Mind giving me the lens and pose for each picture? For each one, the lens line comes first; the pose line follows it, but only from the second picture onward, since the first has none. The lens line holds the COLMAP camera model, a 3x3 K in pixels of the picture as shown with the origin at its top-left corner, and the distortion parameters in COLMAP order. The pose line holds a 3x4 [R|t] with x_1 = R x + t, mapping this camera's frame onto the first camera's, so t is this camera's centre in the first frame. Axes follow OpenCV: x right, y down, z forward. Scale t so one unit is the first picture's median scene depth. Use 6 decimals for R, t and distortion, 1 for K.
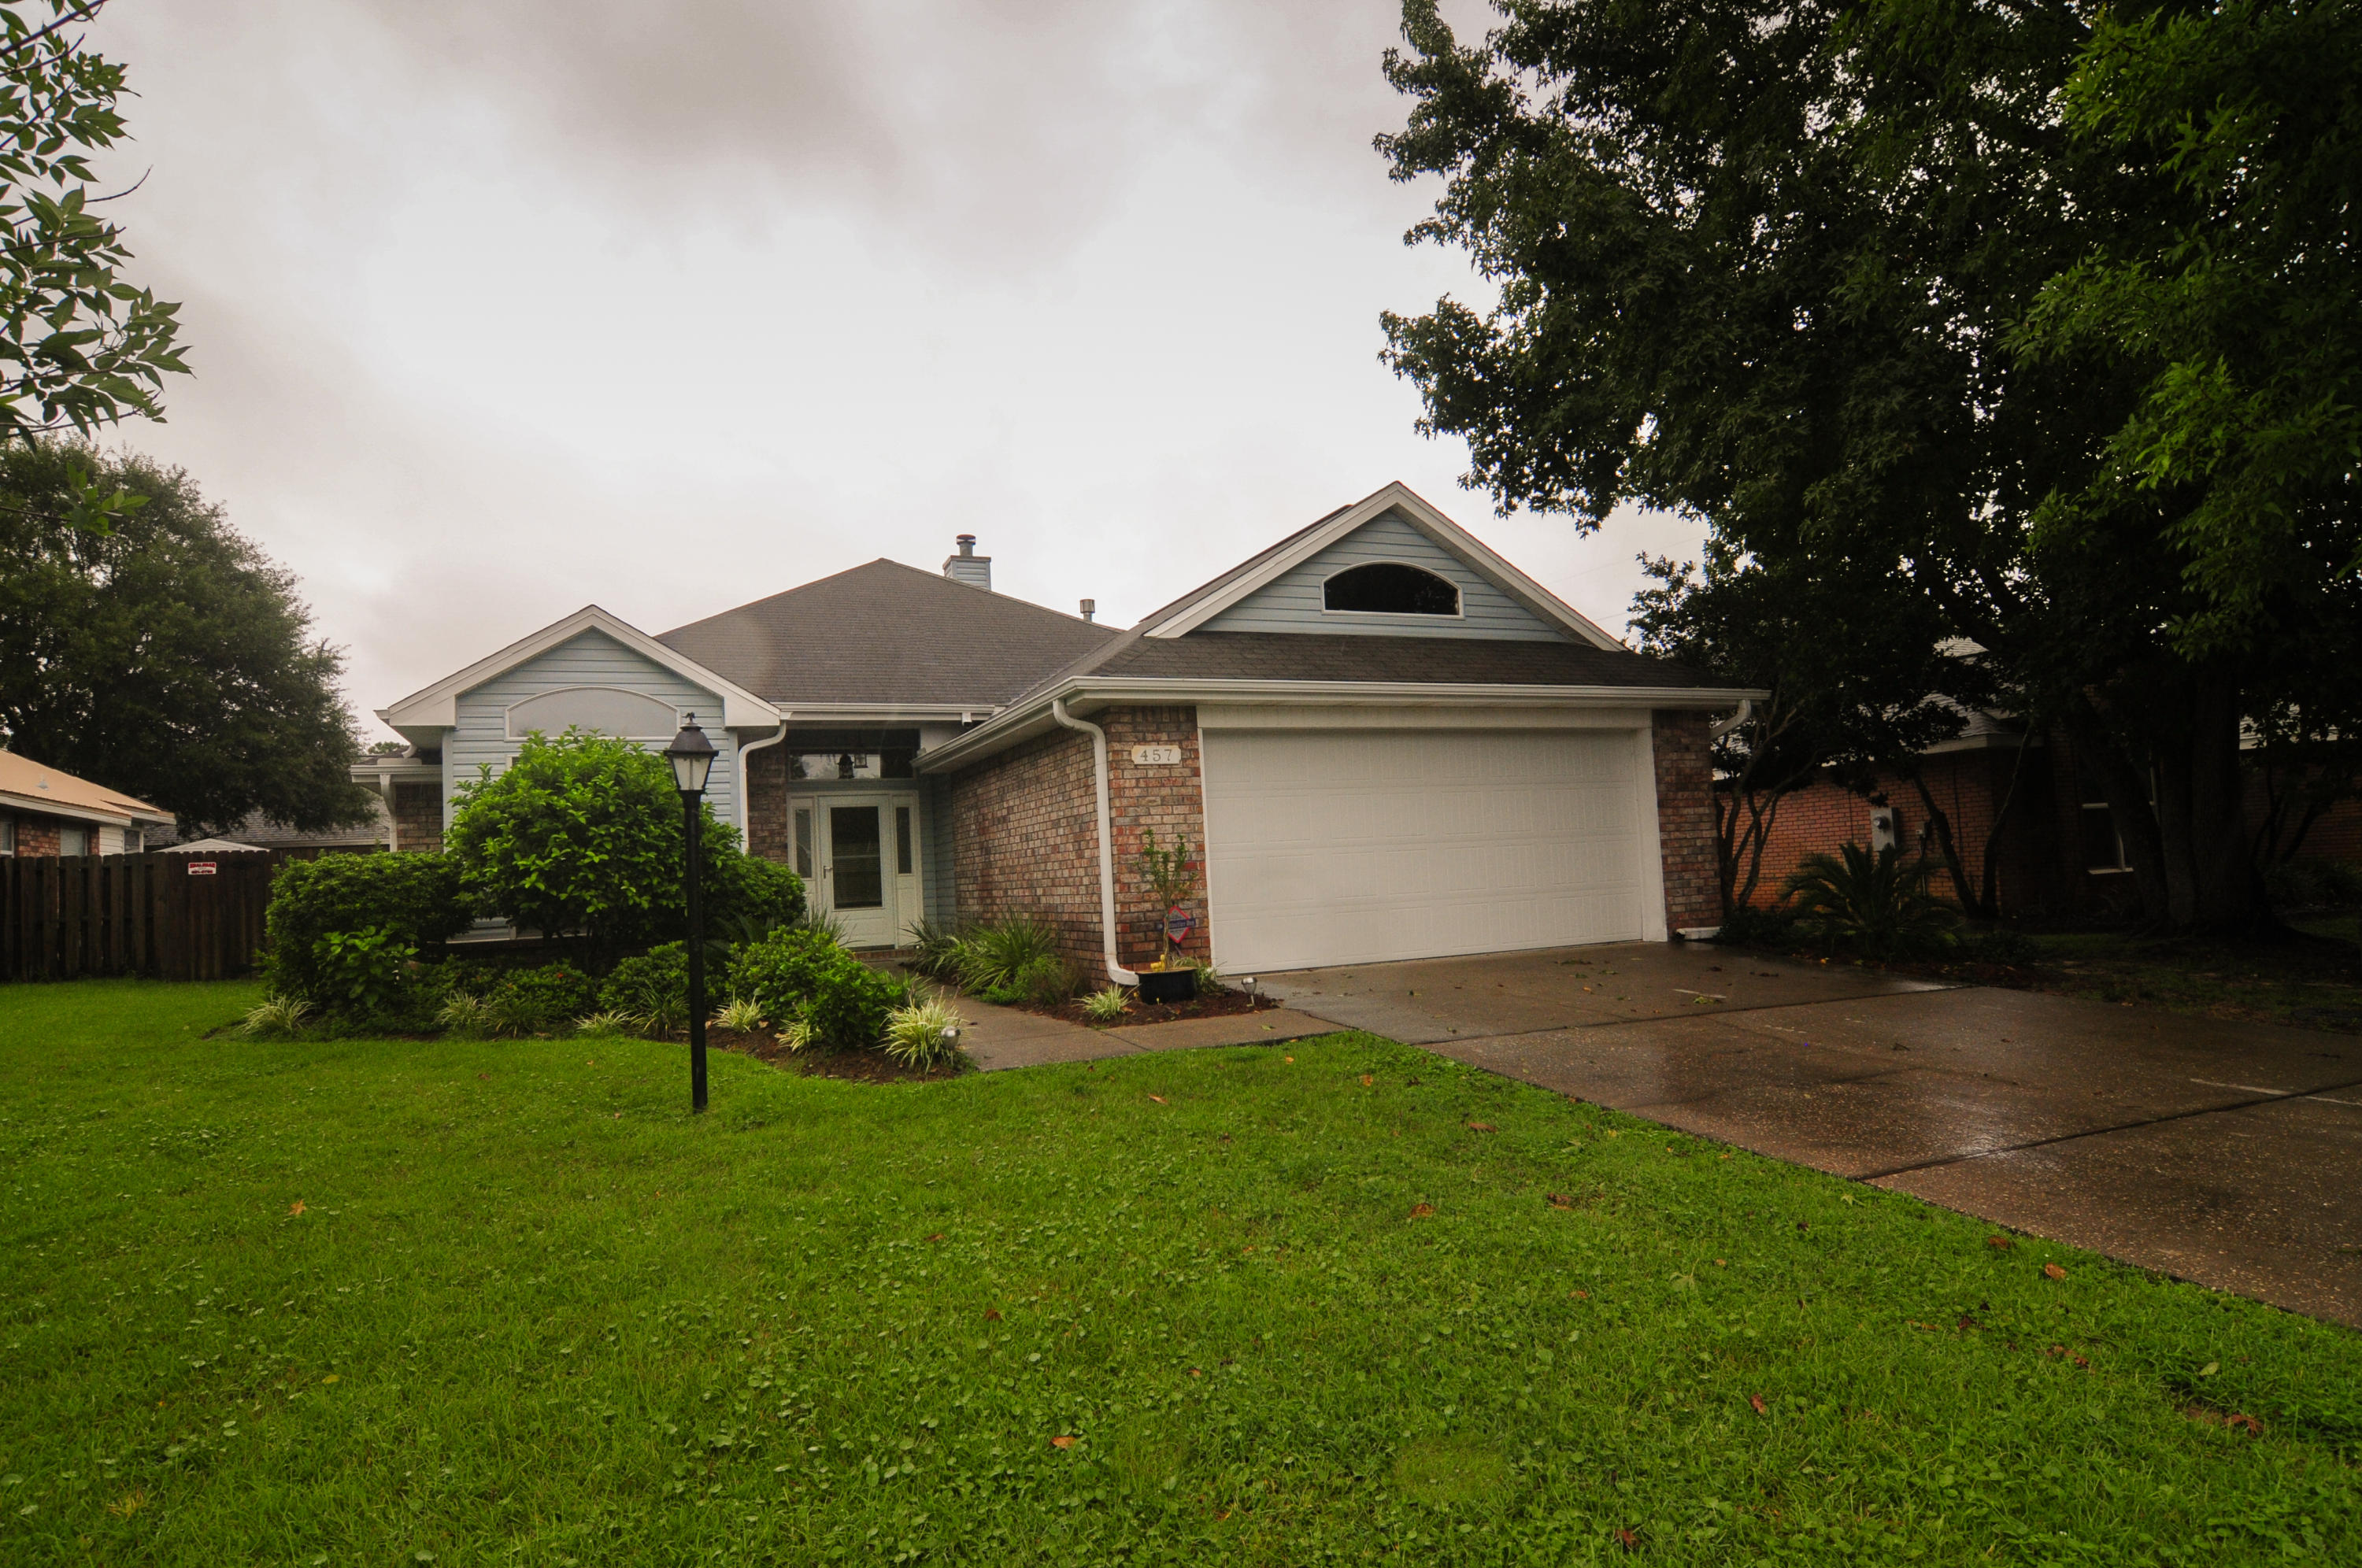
lens RADIAL K [[1264.4, 0, 1176.5], [0, 1264.4, 798.4], [0, 0, 1]] dist [-0.008022, -0.010476]
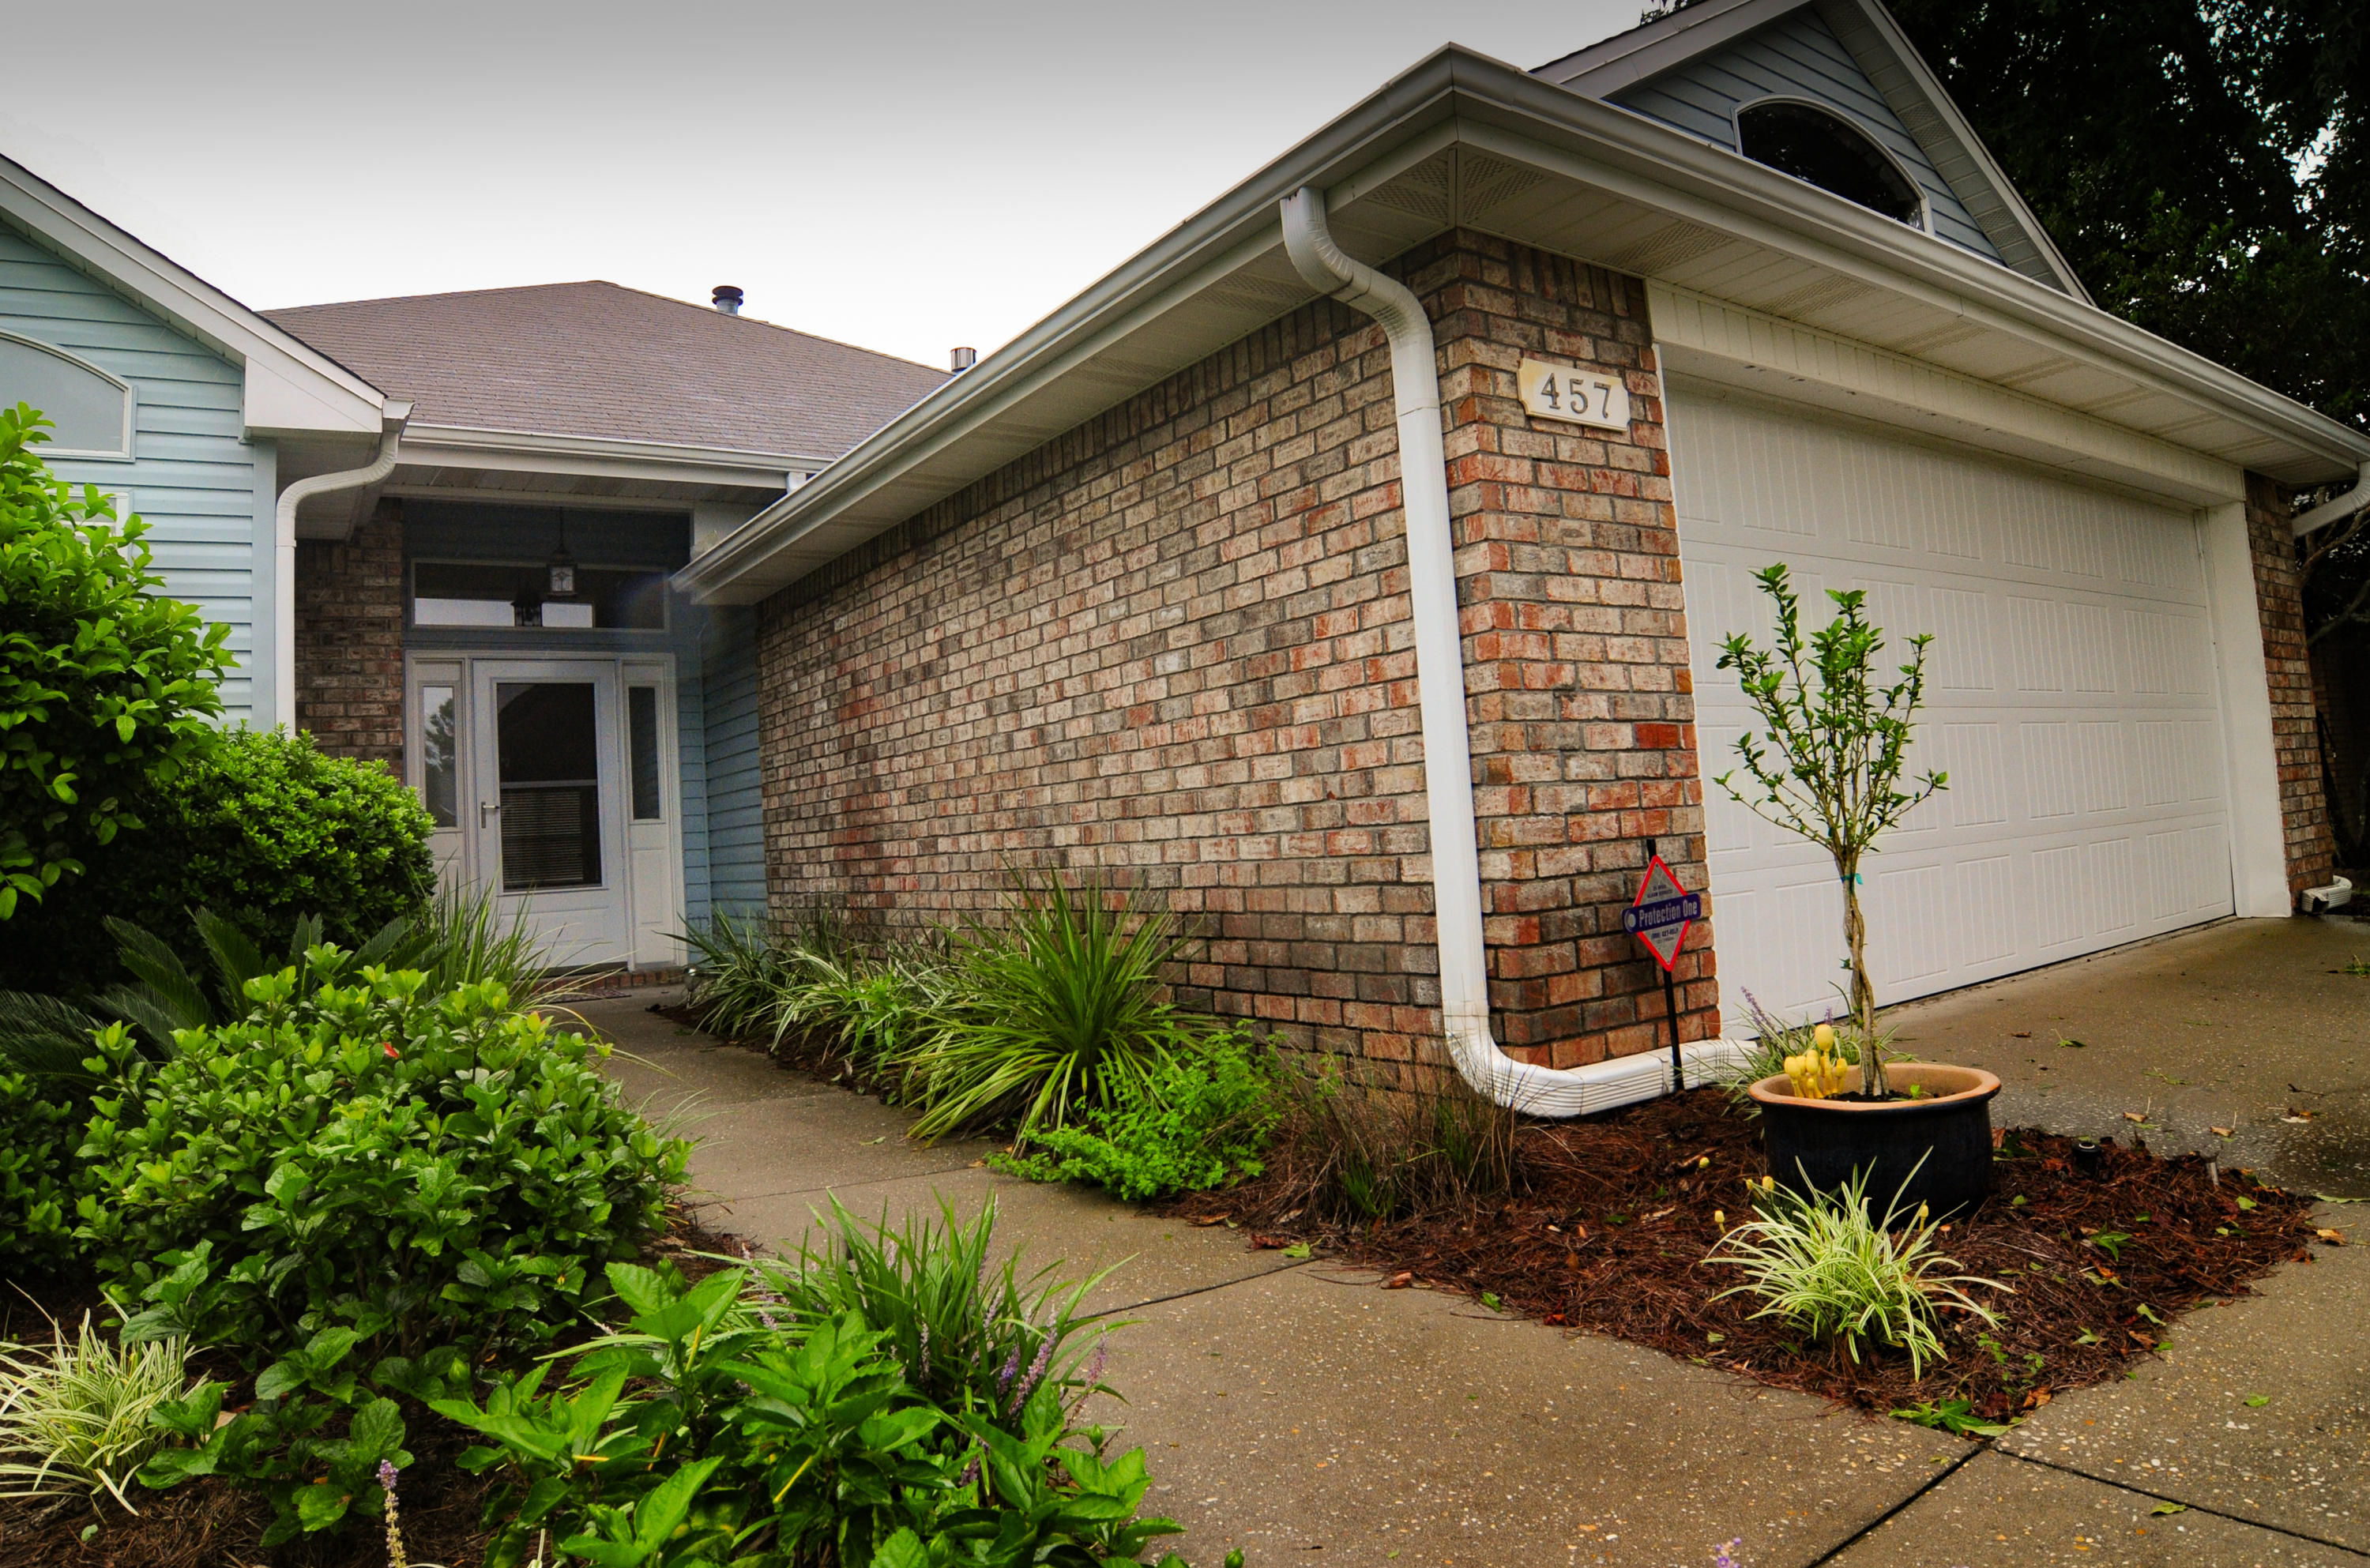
lens RADIAL K [[1450.5, 0, 1196.1], [0, 1450.5, 731.3], [0, 0, 1]] dist [-0.135607, 0.024381]
pose [[0.979872, 0.002758, 0.199608, -0.184119], [0.001452, 0.999780, -0.020945, 0.059637], [-0.199622, 0.020813, 0.979652, 0.652538]]
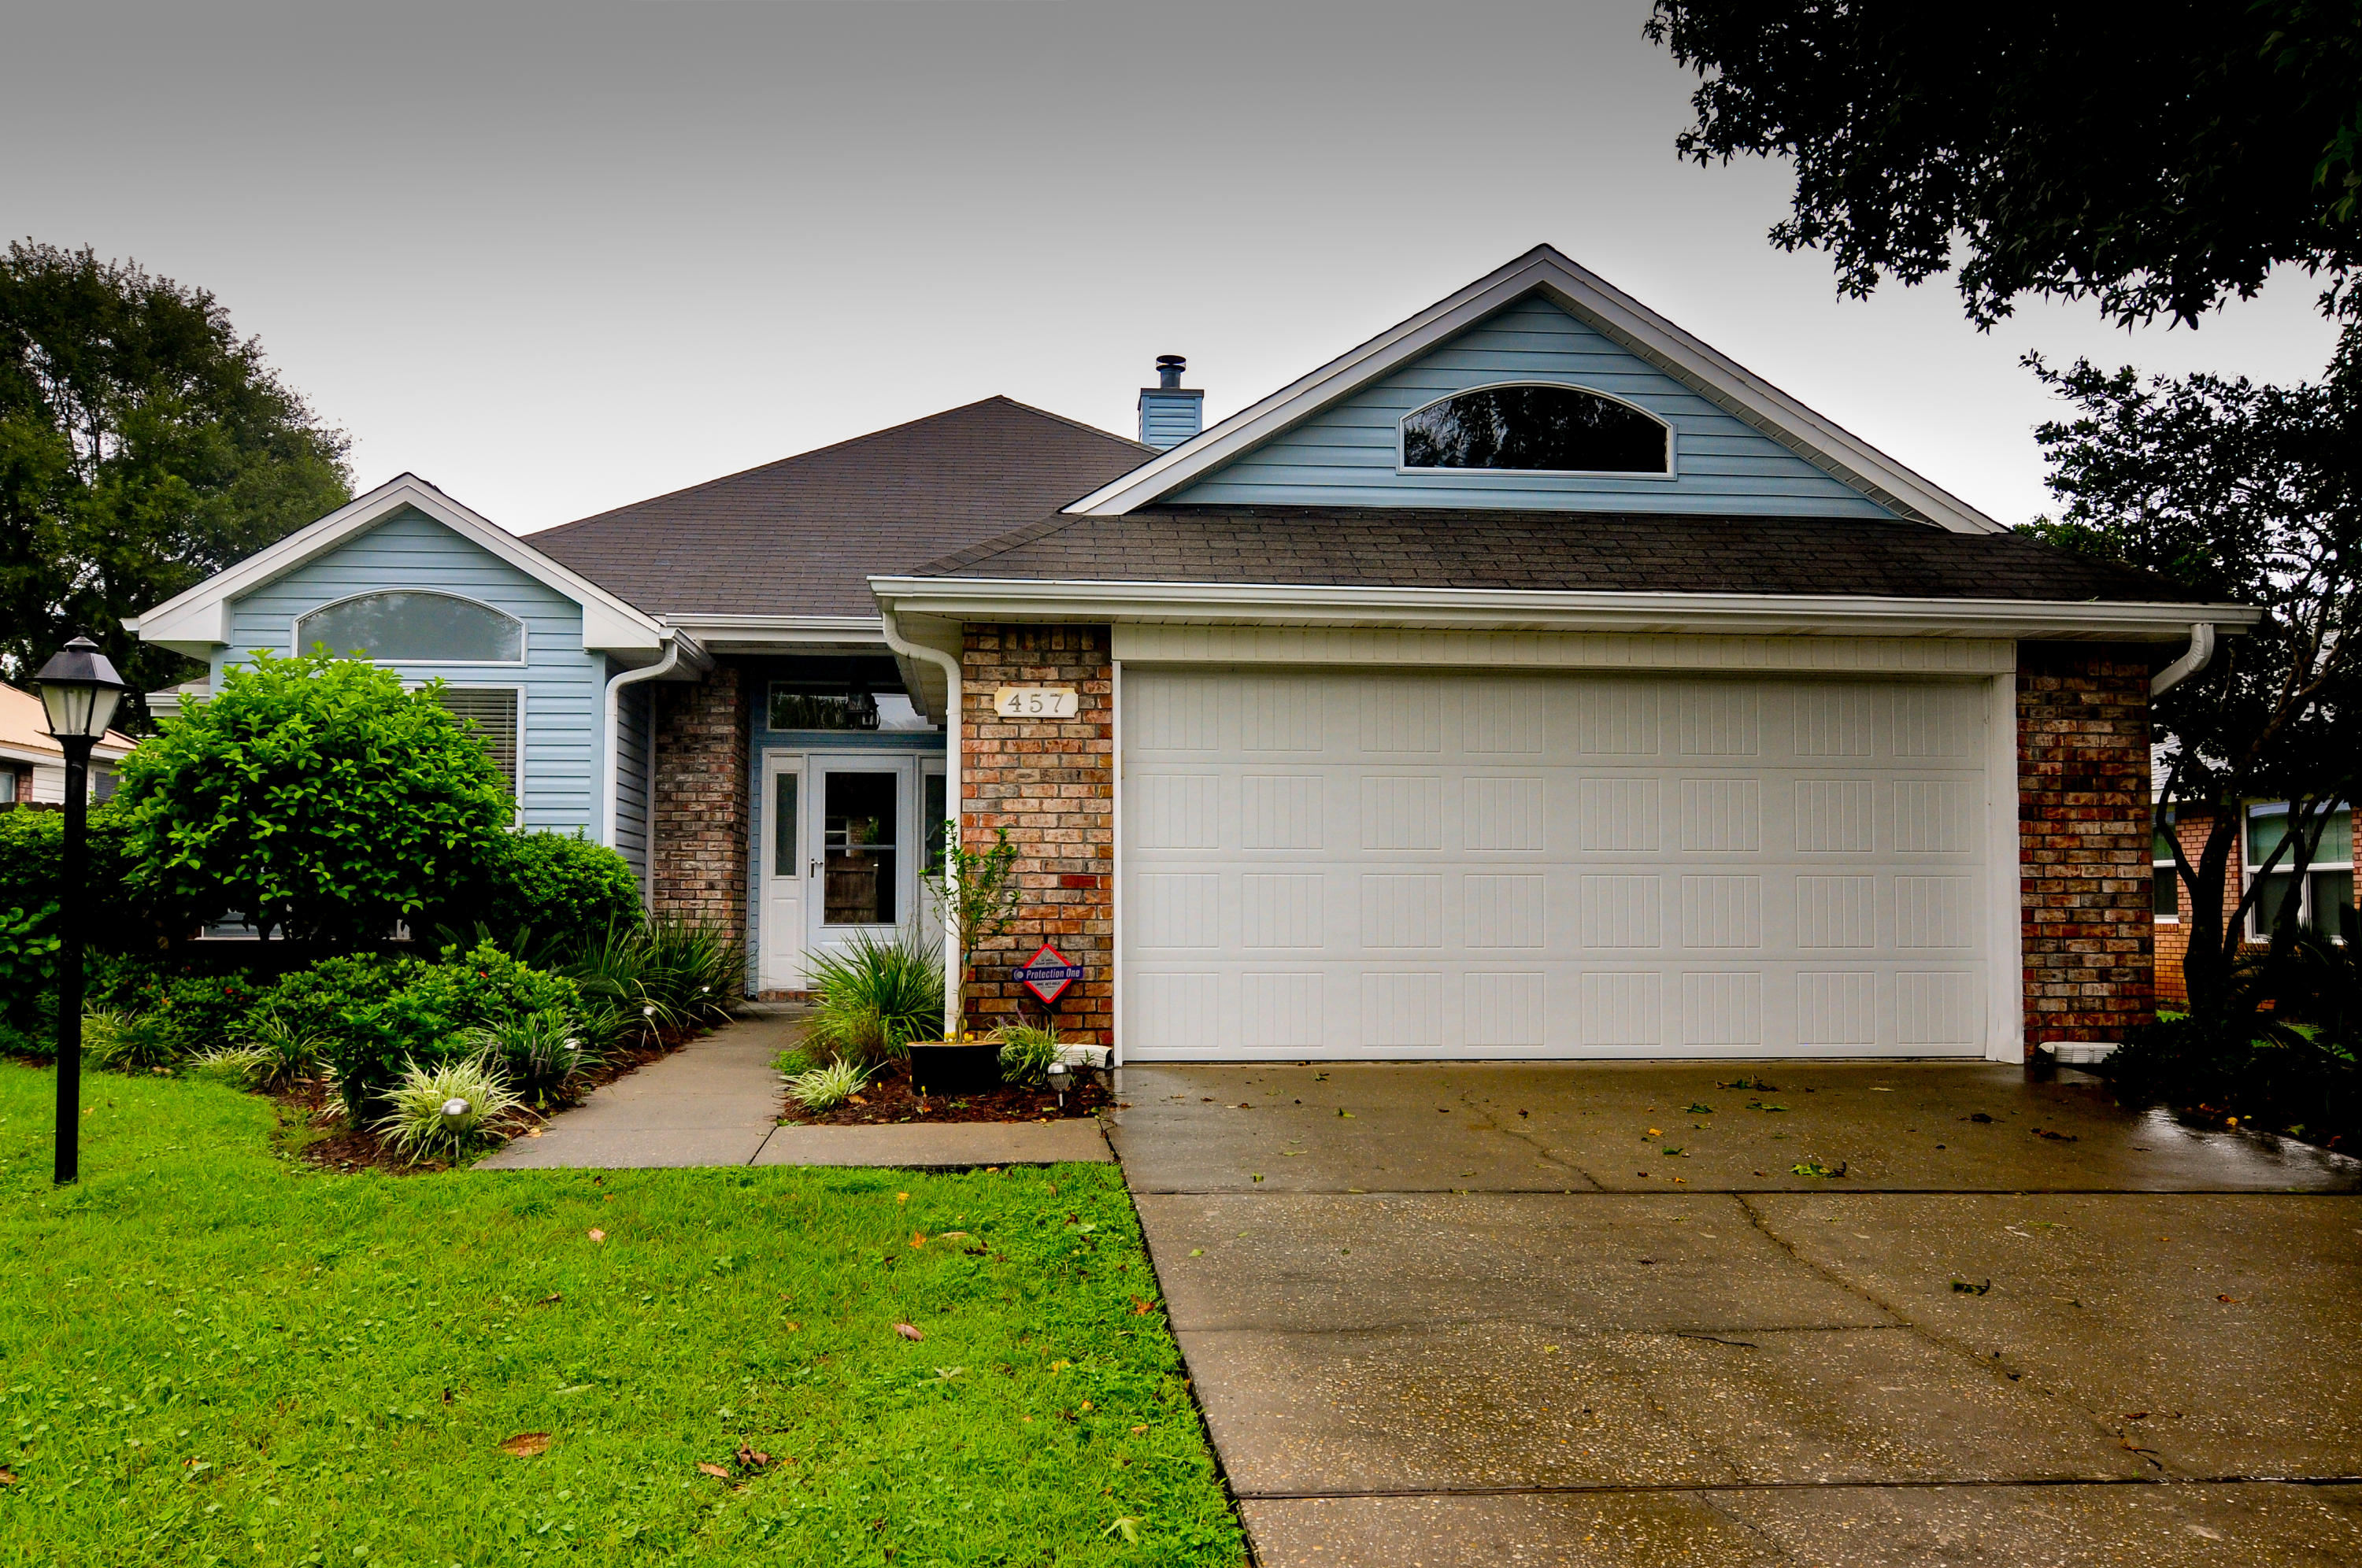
lens RADIAL K [[1994.3, 0, 1173.4], [0, 1994.3, 797.0], [0, 0, 1]] dist [0.002793, -0.002373]
pose [[0.954038, 0.036197, -0.297492, 0.341720], [-0.032143, 0.999312, 0.018511, -0.007816], [0.297958, -0.008098, 0.954545, 0.074399]]
